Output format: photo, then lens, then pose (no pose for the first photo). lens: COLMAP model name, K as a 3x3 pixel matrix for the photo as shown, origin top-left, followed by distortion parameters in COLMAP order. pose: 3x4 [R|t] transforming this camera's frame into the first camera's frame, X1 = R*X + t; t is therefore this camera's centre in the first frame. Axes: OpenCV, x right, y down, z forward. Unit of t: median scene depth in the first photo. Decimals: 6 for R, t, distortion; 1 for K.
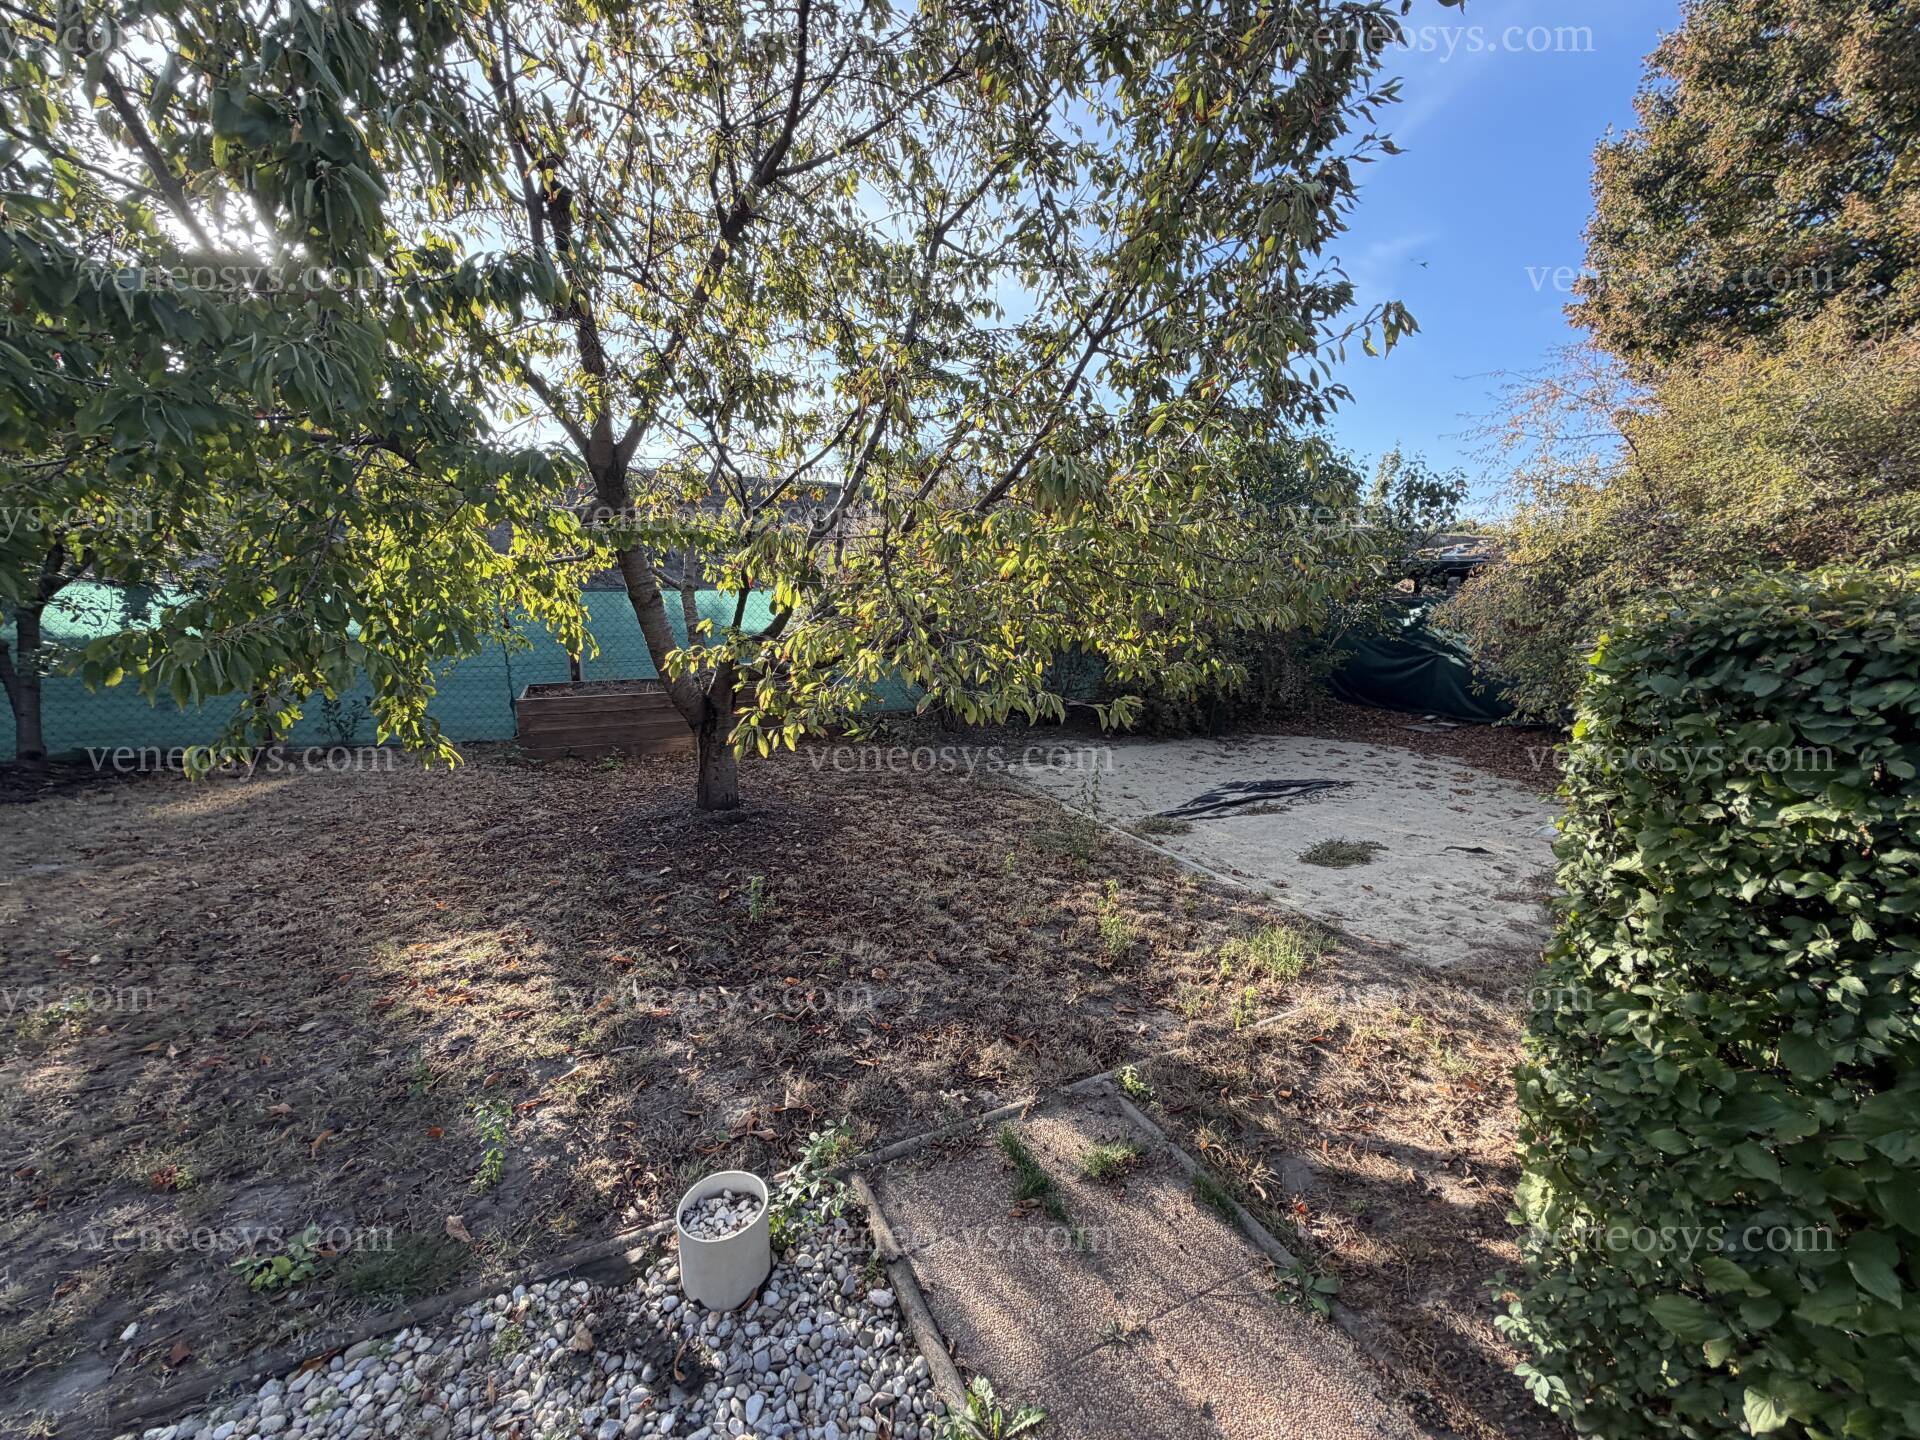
lens RADIAL K [[764.5, 0, 955.6], [0, 764.5, 718.7], [0, 0, 1]] dist [-0.000519, 0.000172]
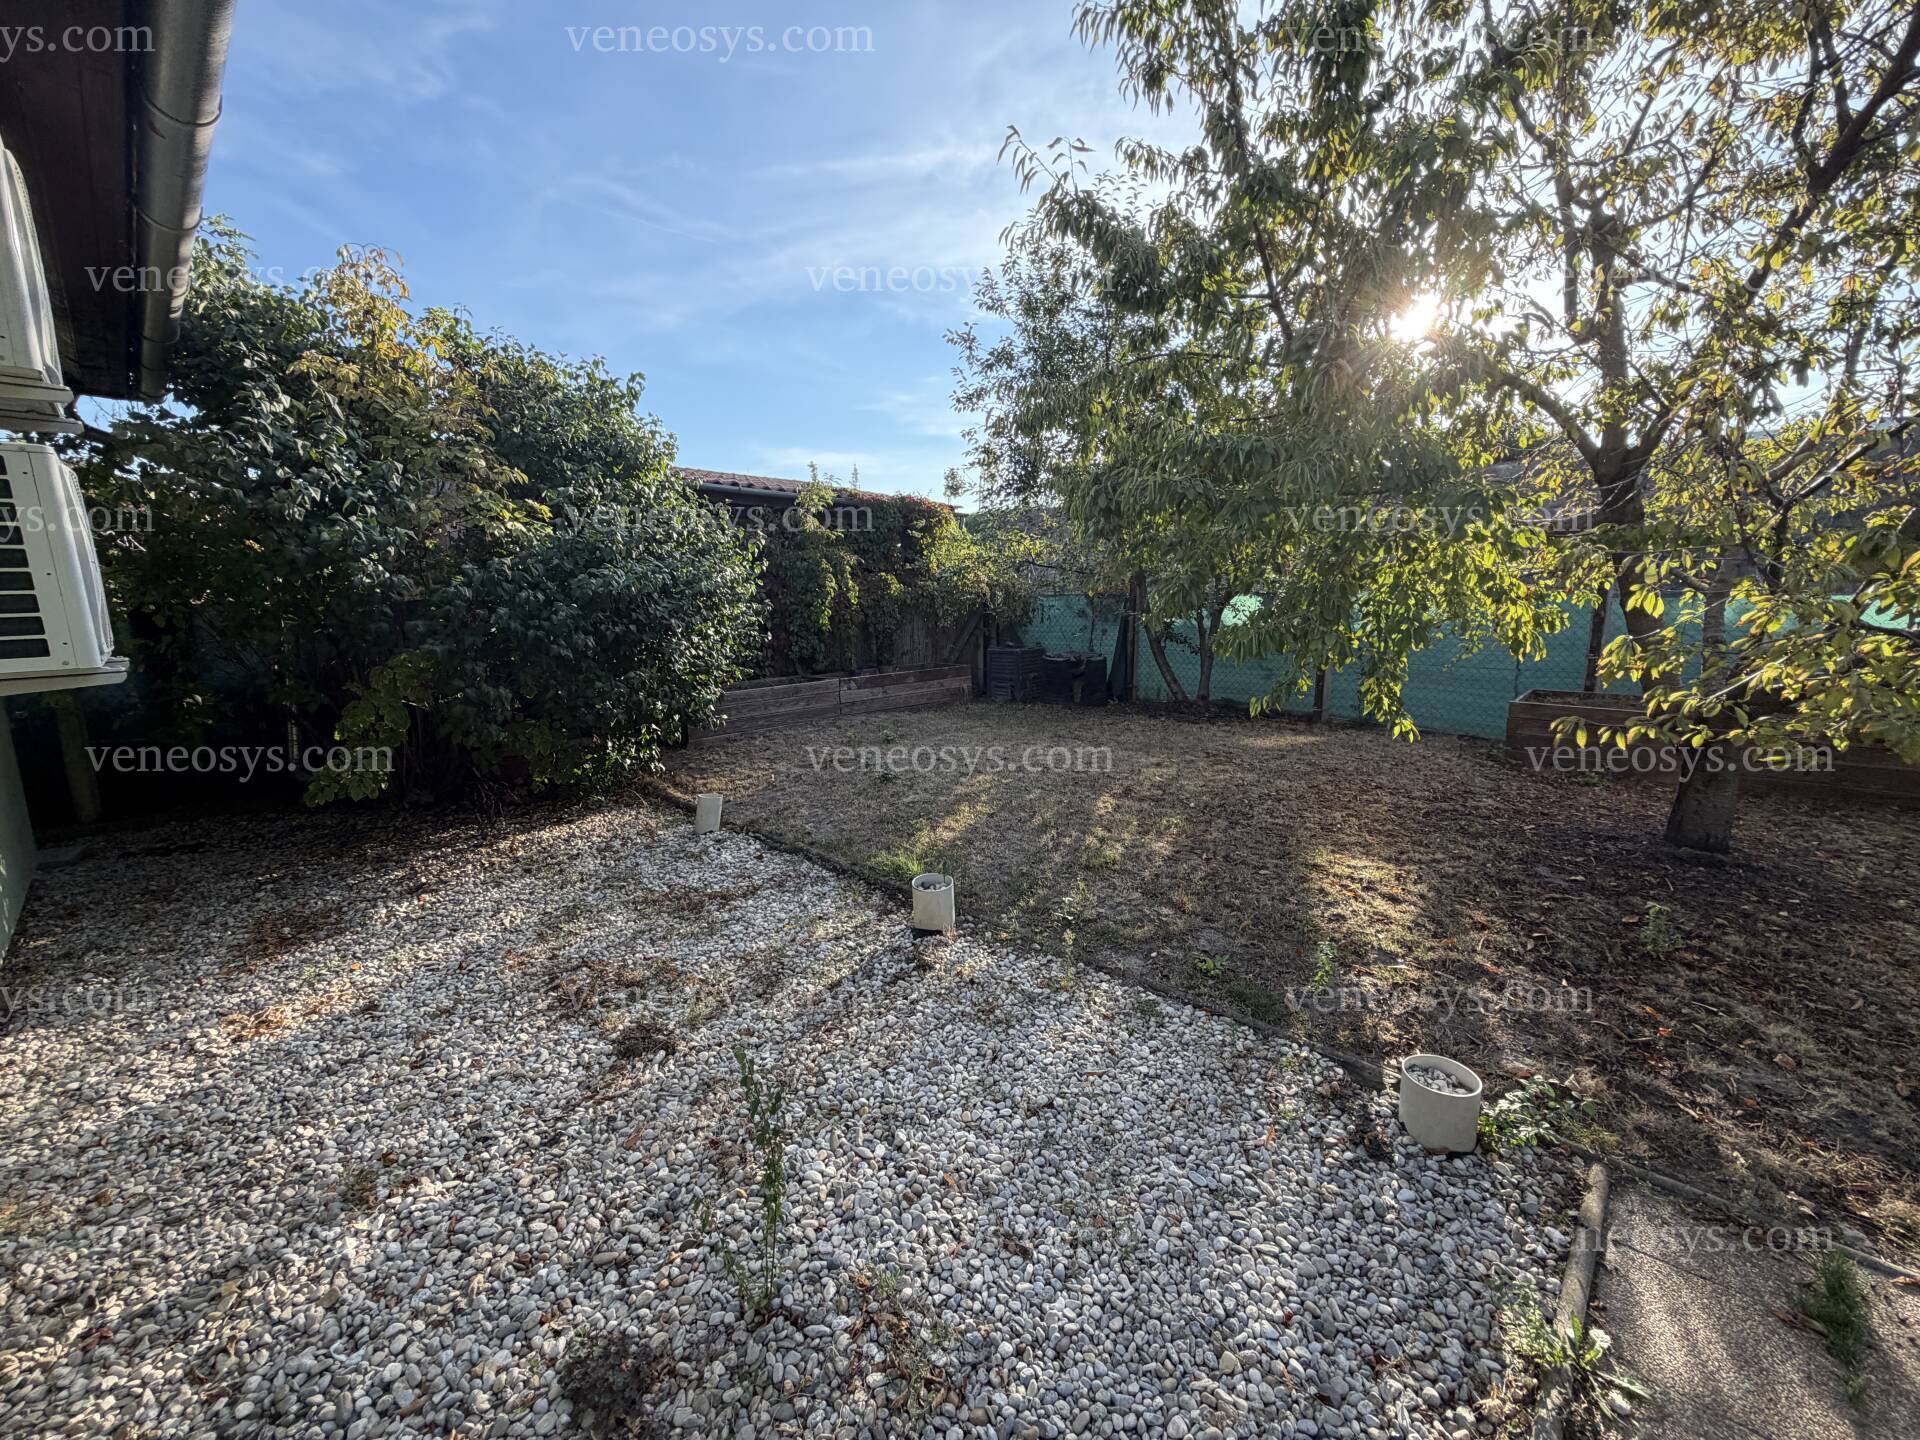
lens RADIAL K [[764.5, 0, 955.6], [0, 764.5, 718.7], [0, 0, 1]] dist [-0.000519, 0.000172]
pose [[0.338861, 0.143804, -0.929782, 0.340494], [-0.151885, 0.983649, 0.096781, 0.028892], [0.928496, 0.108424, 0.355161, -0.182020]]
